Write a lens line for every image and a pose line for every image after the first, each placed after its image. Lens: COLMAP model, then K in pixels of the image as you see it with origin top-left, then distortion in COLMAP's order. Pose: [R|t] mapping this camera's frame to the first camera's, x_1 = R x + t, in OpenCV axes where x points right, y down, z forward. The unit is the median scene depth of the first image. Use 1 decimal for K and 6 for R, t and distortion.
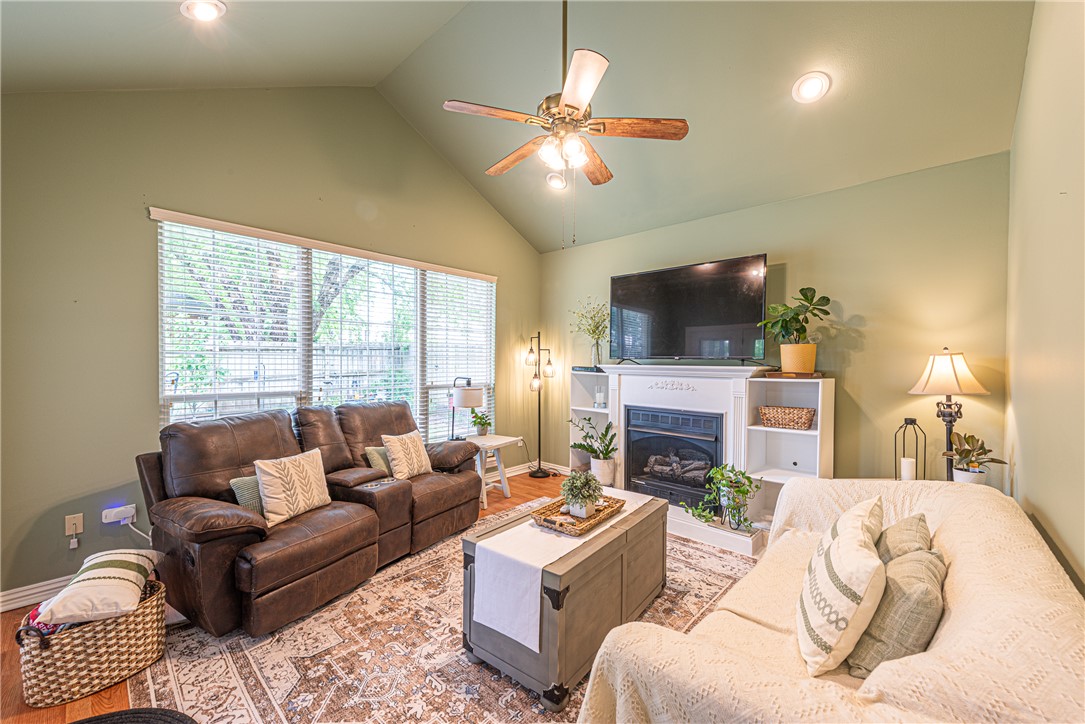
lens RADIAL K [[424.7, 0, 542.4], [0, 424.7, 365.8], [0, 0, 1]] dist [0.014013, -0.001124]
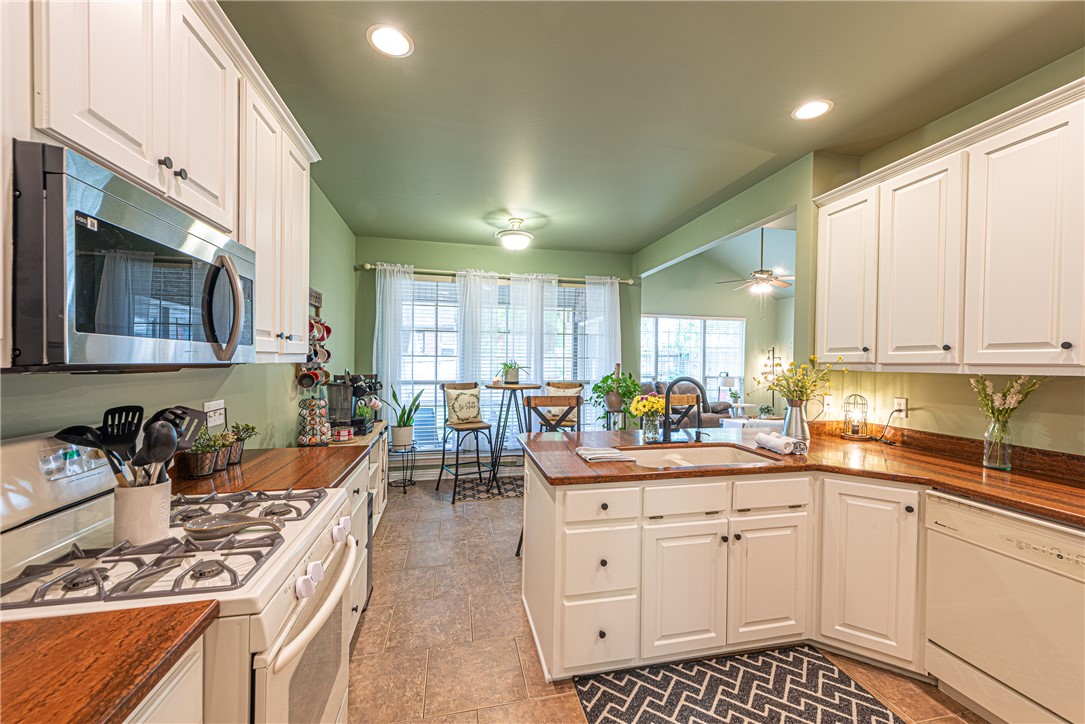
lens RADIAL K [[424.7, 0, 545.2], [0, 424.7, 370.7], [0, 0, 1]] dist [0.014013, -0.001124]
pose [[0.815585, 0.009681, -0.578556, 0.275445], [-0.009521, 0.999949, 0.003310, 0.020743], [0.578559, 0.002809, 0.815636, -1.088797]]
